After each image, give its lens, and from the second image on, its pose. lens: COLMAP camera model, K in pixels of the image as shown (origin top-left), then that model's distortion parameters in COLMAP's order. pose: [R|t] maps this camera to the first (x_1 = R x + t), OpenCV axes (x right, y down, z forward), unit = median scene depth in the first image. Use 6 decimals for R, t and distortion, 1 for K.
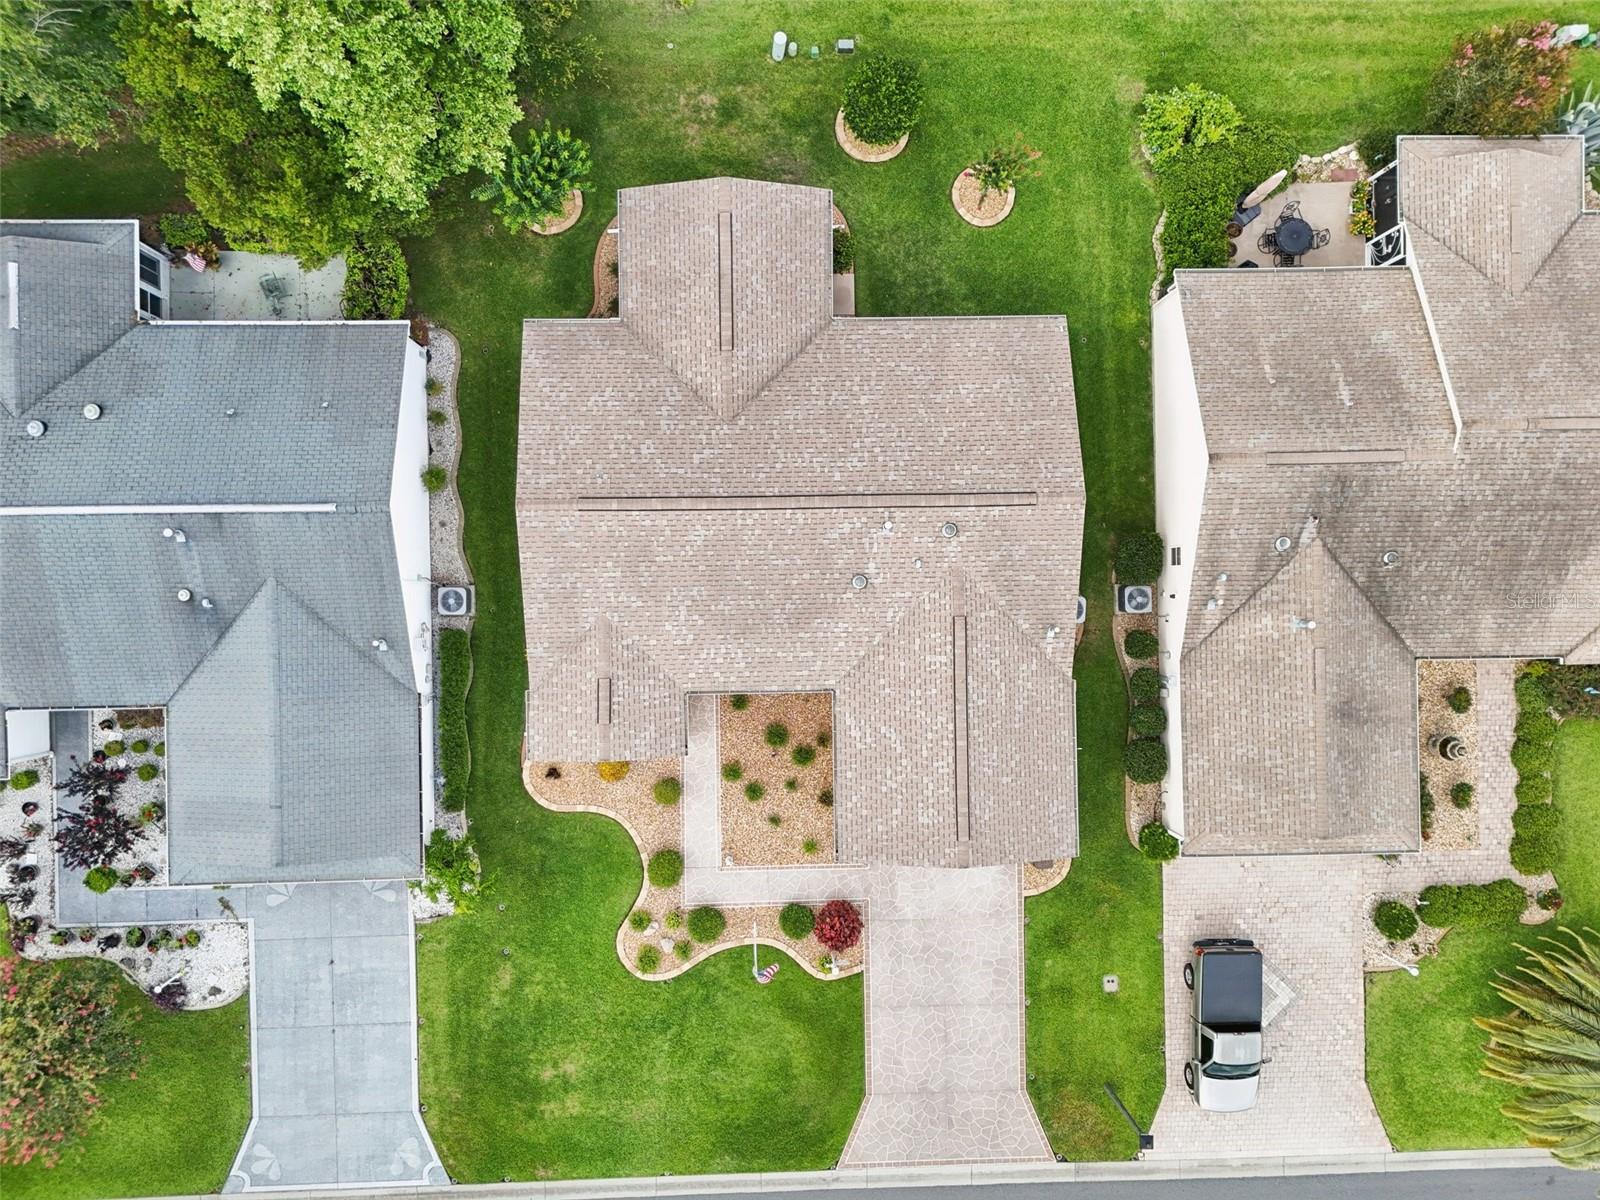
lens RADIAL K [[1176.0, 0, 793.2], [0, 1176.0, 604.9], [0, 0, 1]] dist [0.050738, -0.047770]
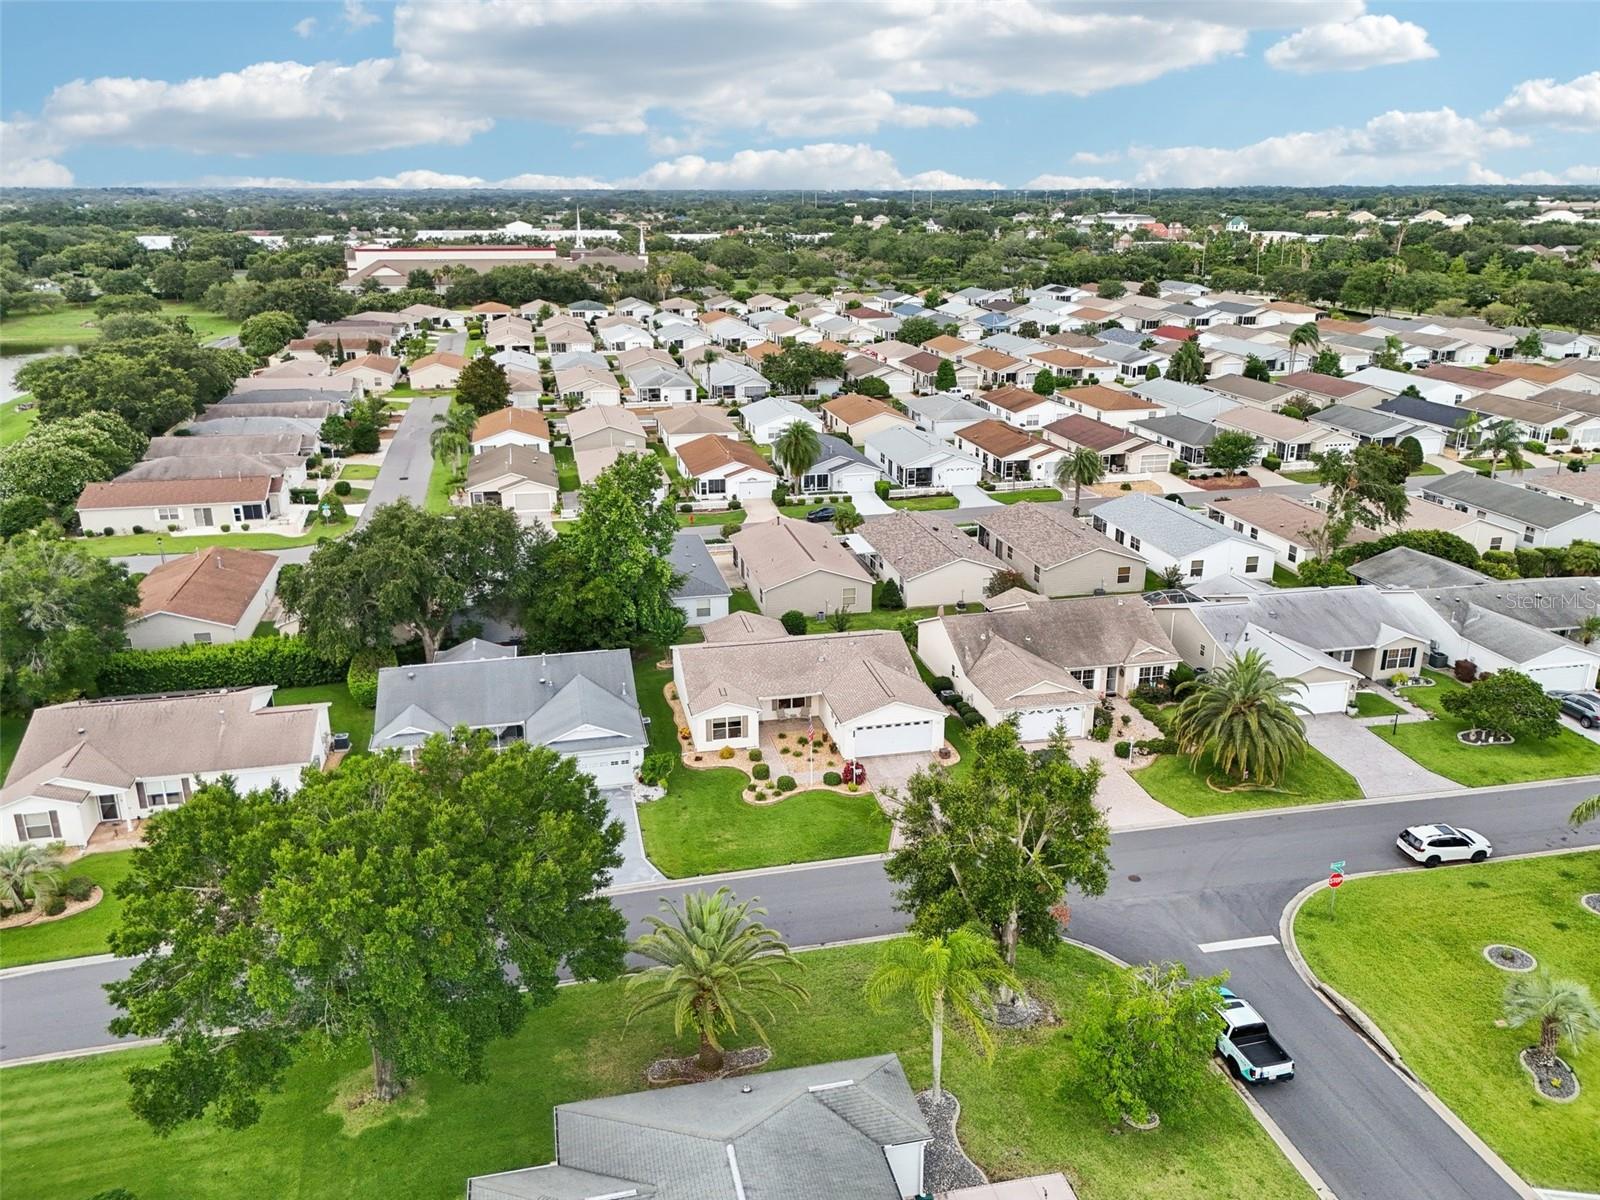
lens RADIAL K [[1199.9, 0, 795.7], [0, 1199.9, 604.3], [0, 0, 1]] dist [0.063905, -0.079115]
pose [[0.979533, -0.100309, 0.174507, -0.370431], [0.197638, 0.315077, -0.928259, 1.992384], [0.038130, 0.943750, 0.328454, 0.077911]]
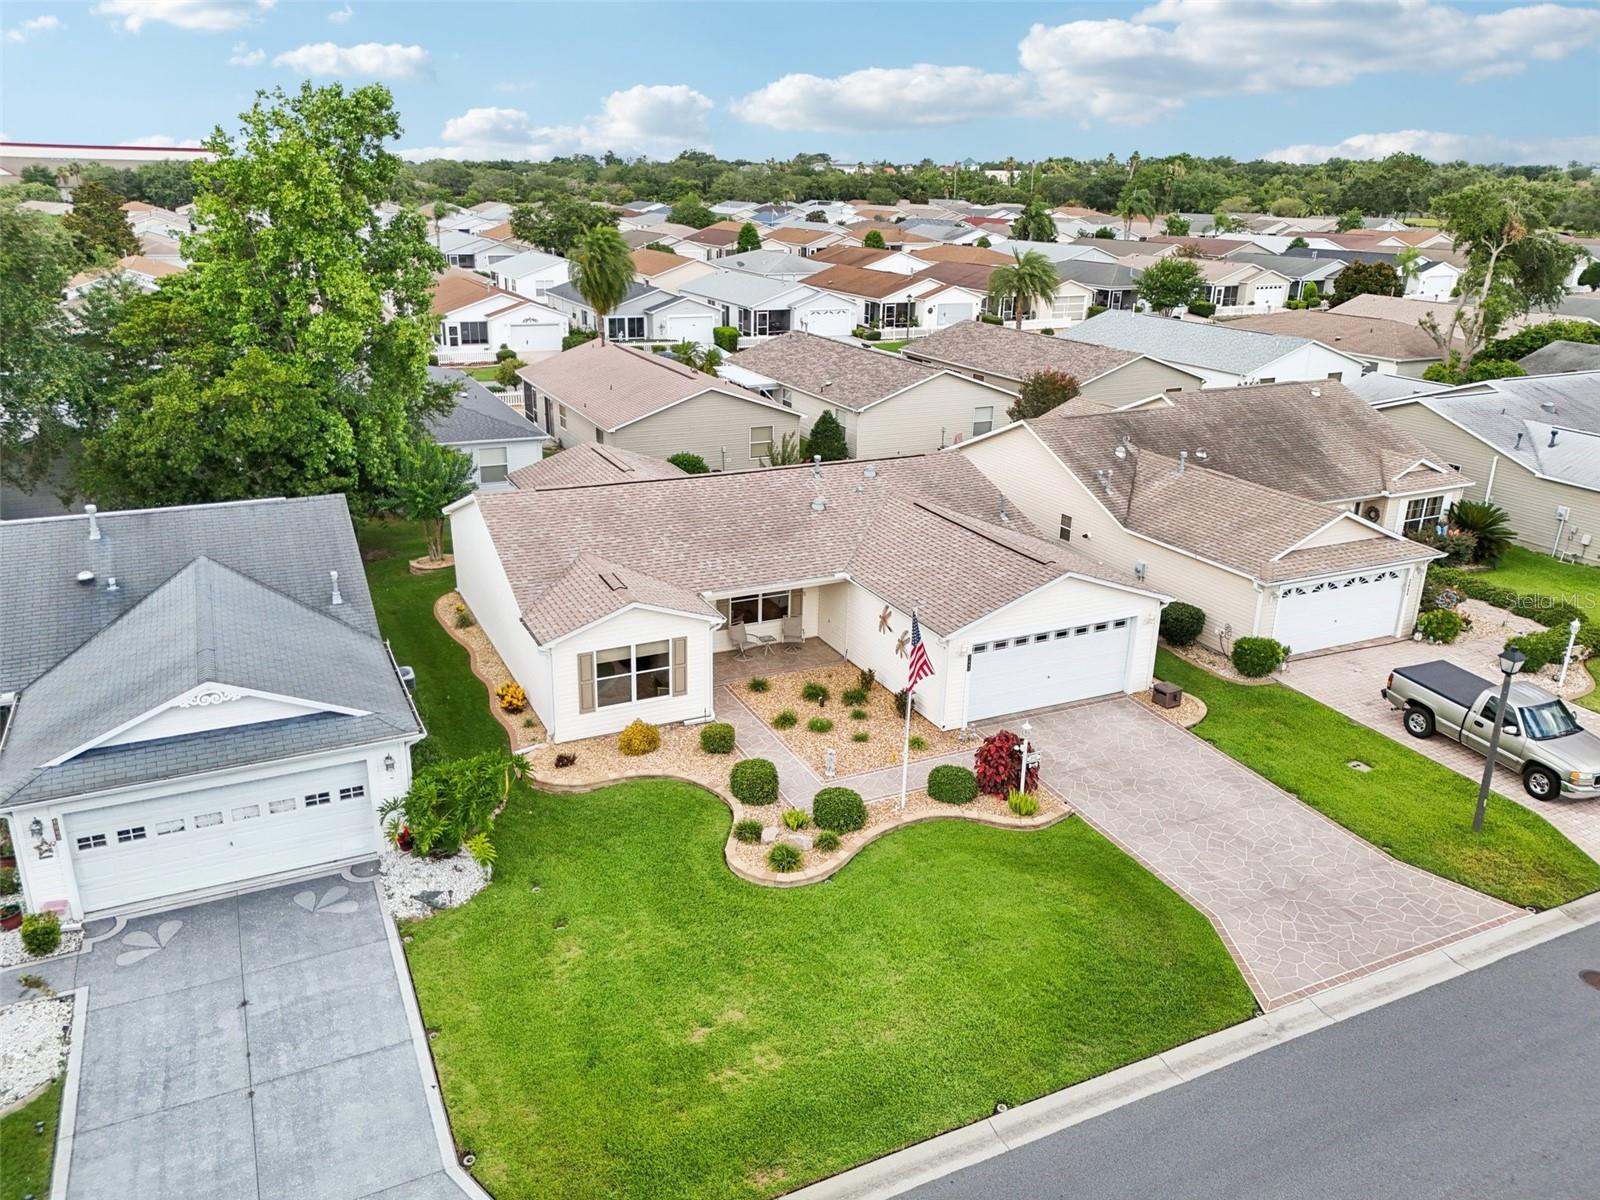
lens RADIAL K [[1176.0, 0, 793.2], [0, 1176.0, 604.9], [0, 0, 1]] dist [0.050738, -0.047770]
pose [[0.909556, -0.161380, 0.382969, -0.338083], [0.415254, 0.316268, -0.852959, 0.796840], [0.016530, 0.934843, 0.354677, 0.643262]]
